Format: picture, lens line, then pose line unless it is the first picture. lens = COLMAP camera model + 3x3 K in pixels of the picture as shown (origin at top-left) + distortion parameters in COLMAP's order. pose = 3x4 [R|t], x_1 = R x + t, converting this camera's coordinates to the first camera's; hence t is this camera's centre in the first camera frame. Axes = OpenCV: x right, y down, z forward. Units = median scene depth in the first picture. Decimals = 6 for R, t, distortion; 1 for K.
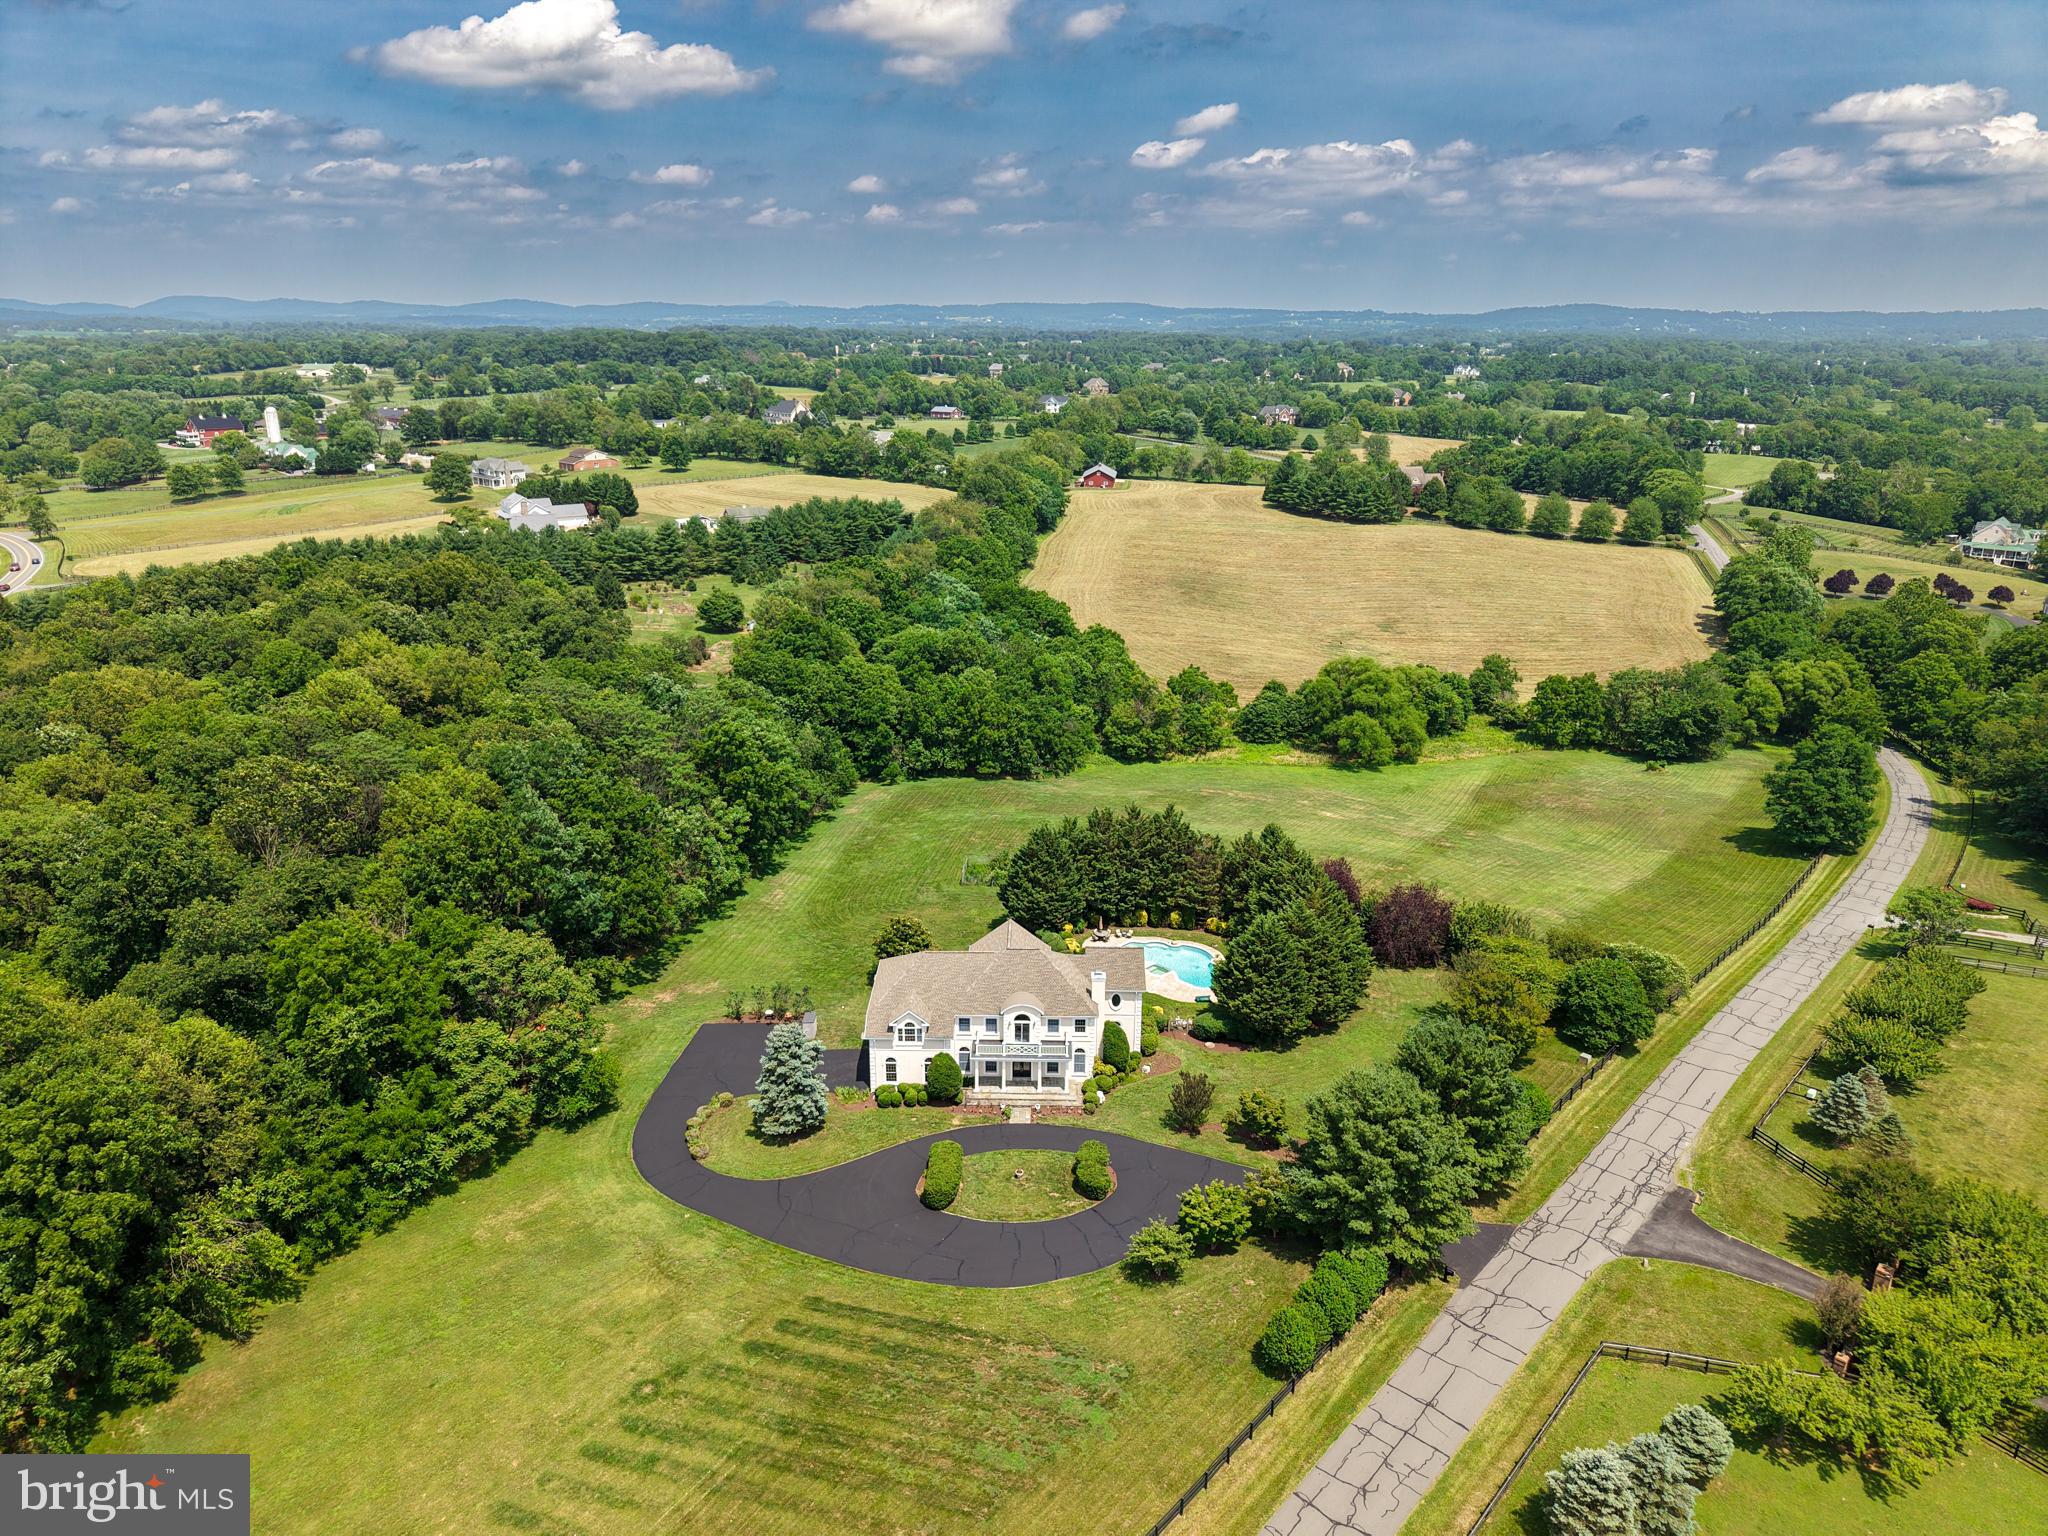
lens RADIAL K [[1371.6, 0, 1023.0], [0, 1371.6, 730.0], [0, 0, 1]] dist [0.041446, -0.051191]
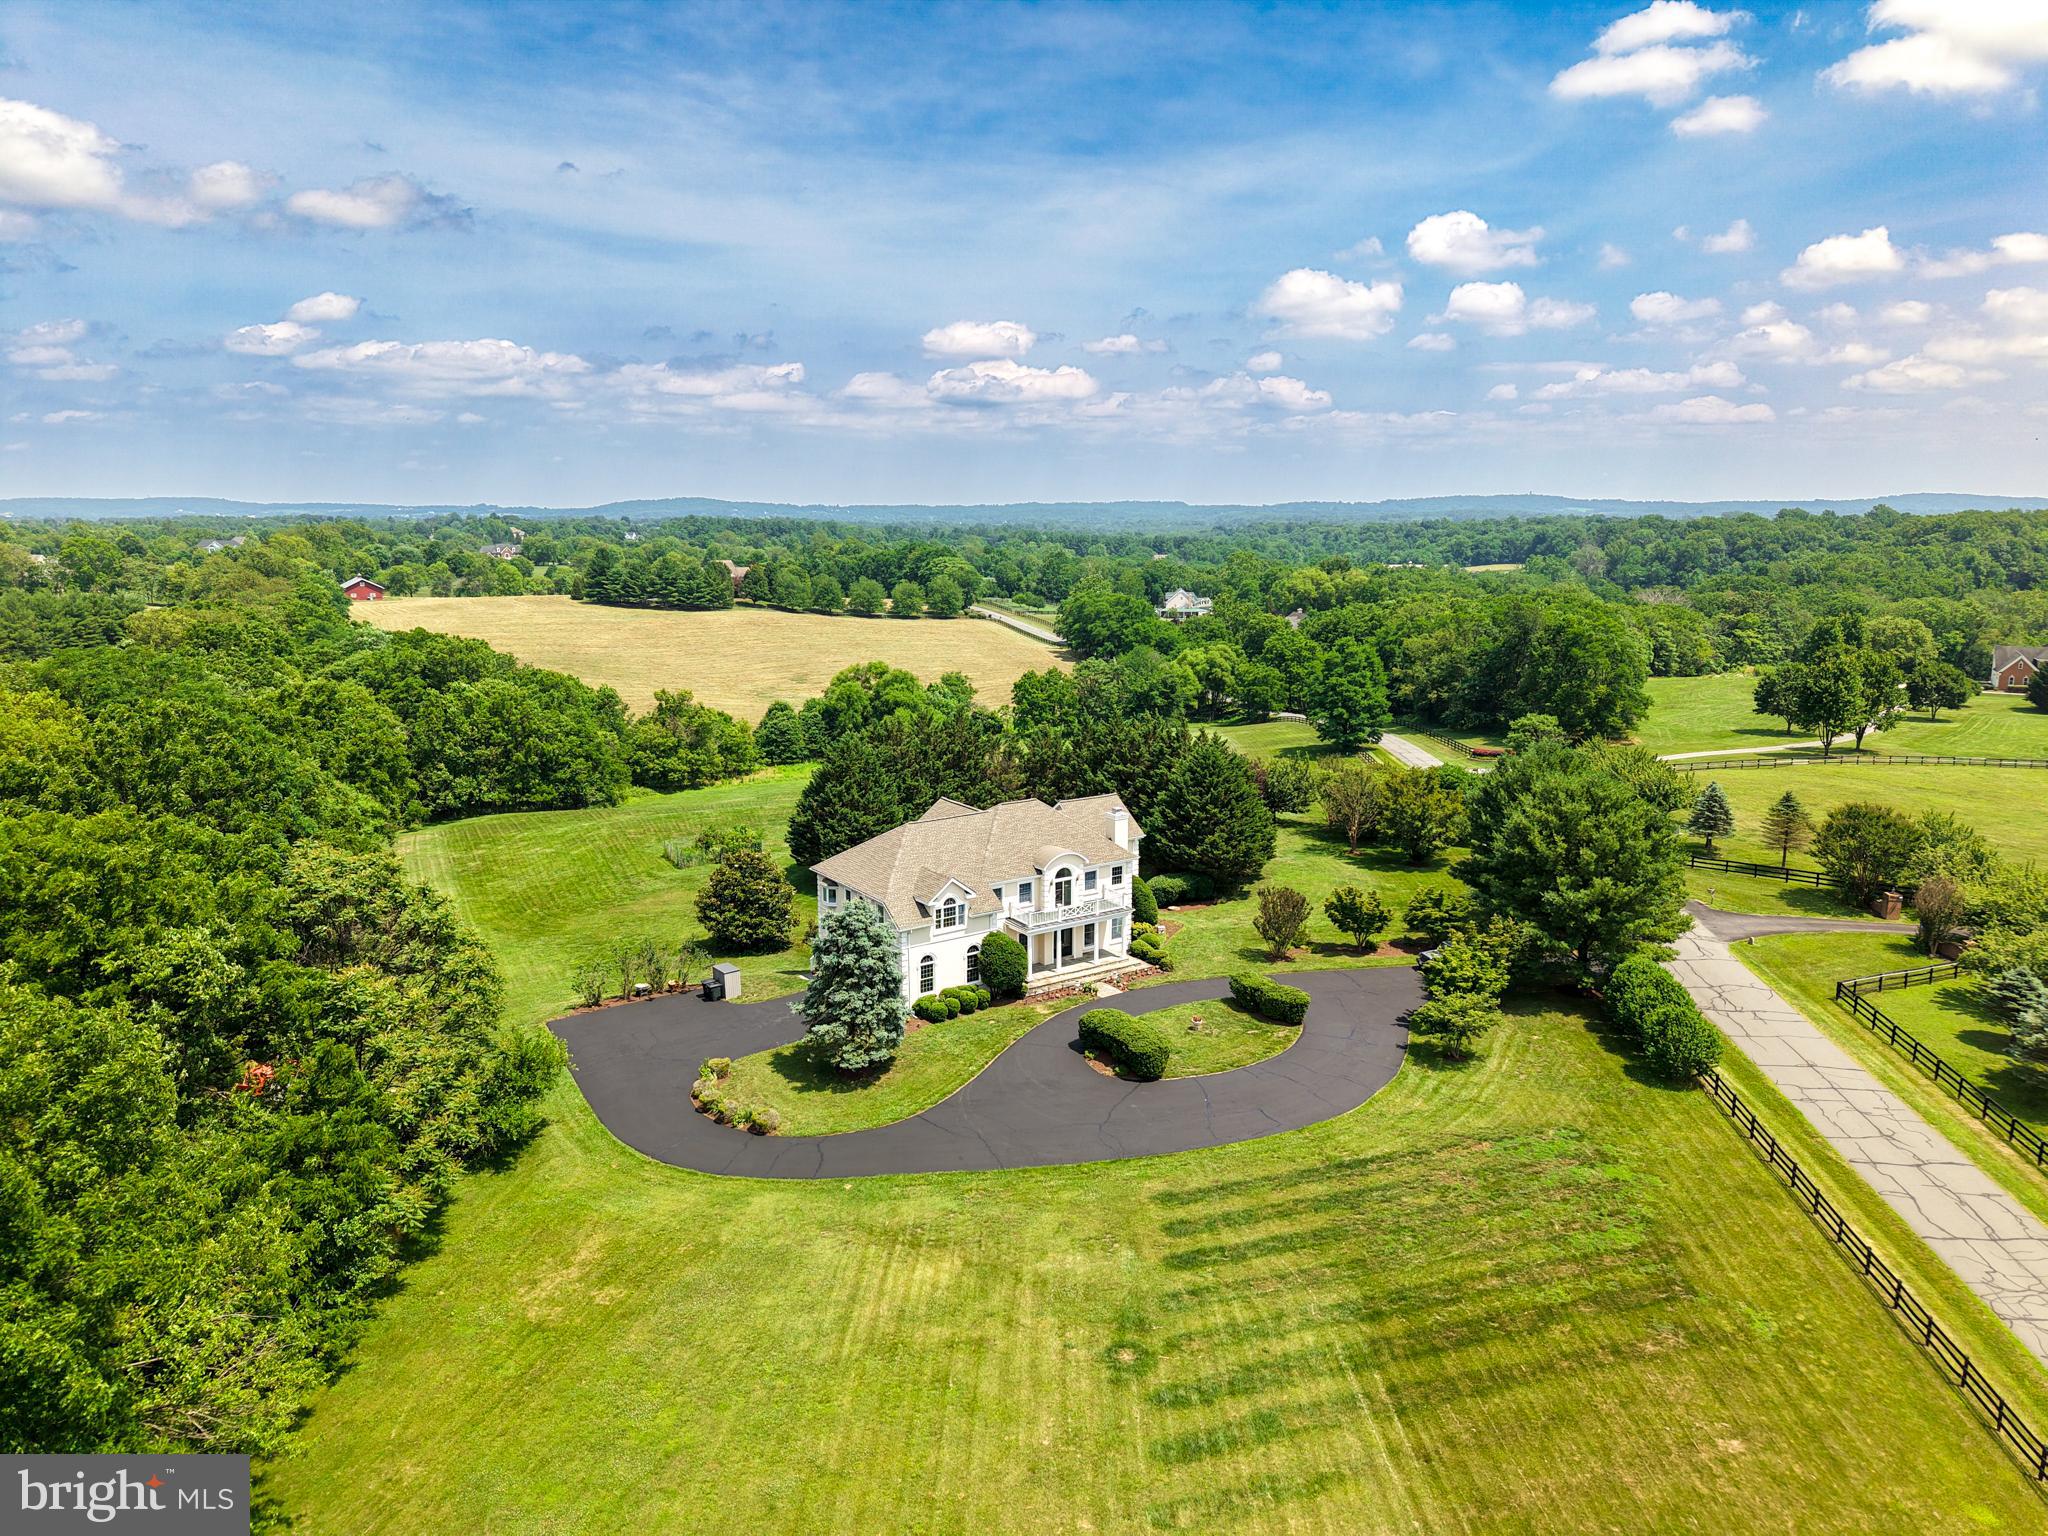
lens RADIAL K [[1372.0, 0, 1015.9], [0, 1372.0, 767.5], [0, 0, 1]] dist [0.008746, -0.000502]
pose [[0.821435, -0.111283, 0.559339, -0.440345], [0.172559, 0.983303, -0.057784, 0.191460], [-0.543569, 0.143985, 0.826923, 0.378292]]
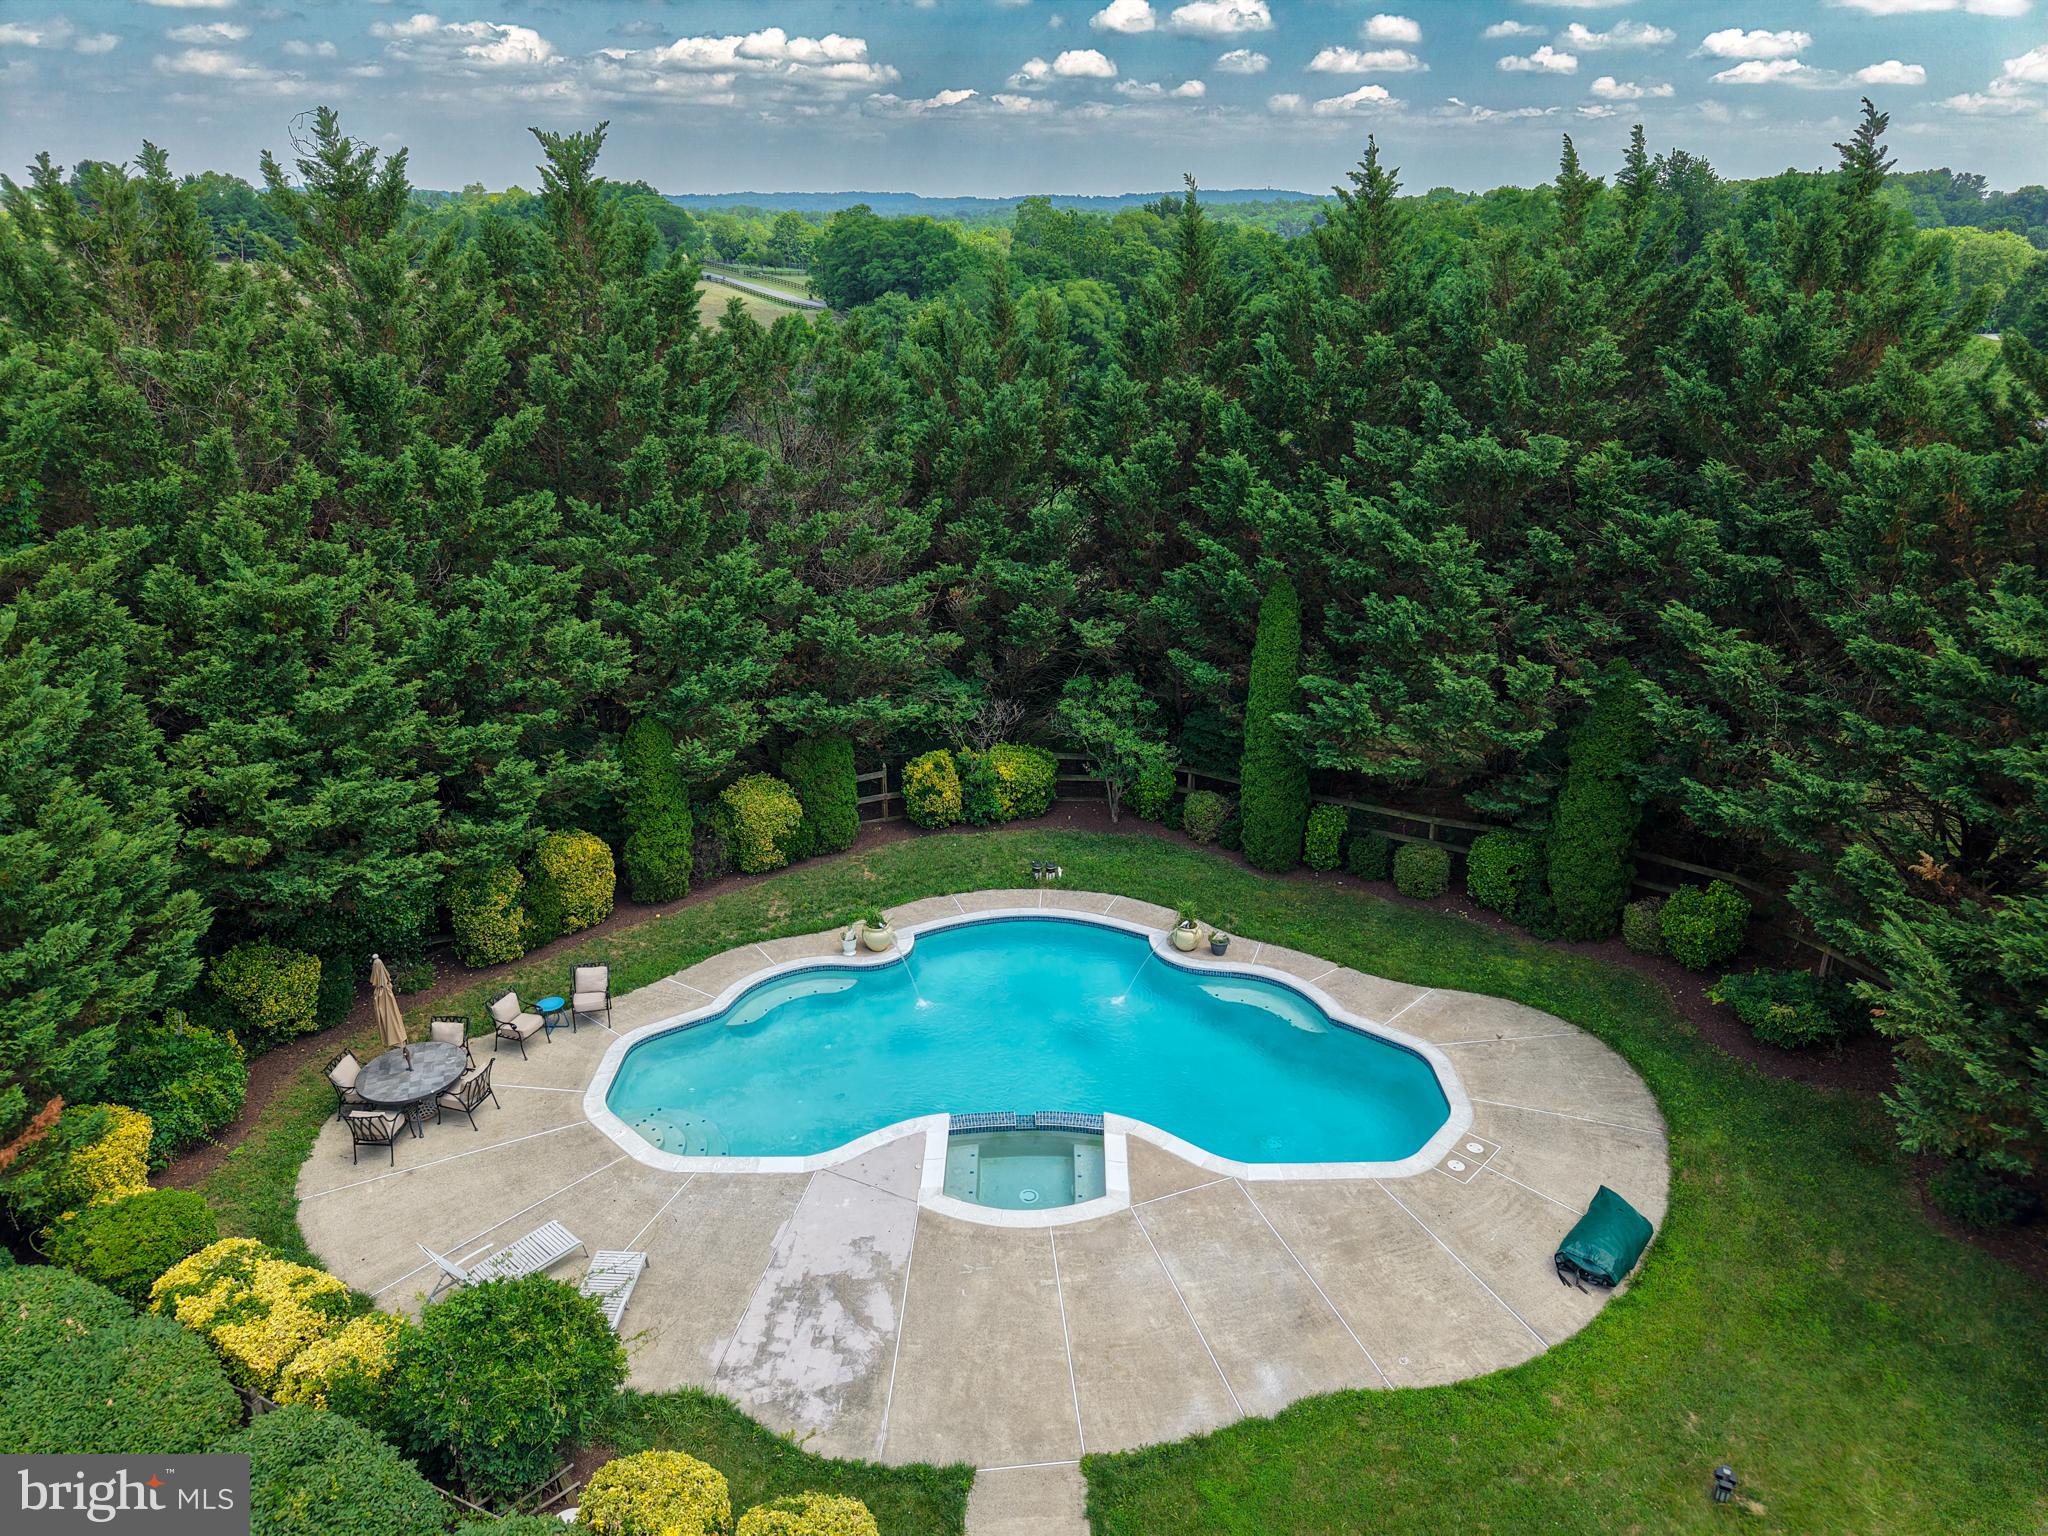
lens RADIAL K [[1371.6, 0, 1023.0], [0, 1371.6, 730.0], [0, 0, 1]] dist [0.041446, -0.051191]
pose [[0.694266, -0.254767, 0.673118, 0.044471], [0.209472, 0.966291, 0.149675, 0.137947], [-0.688561, 0.037085, 0.724230, 1.135584]]
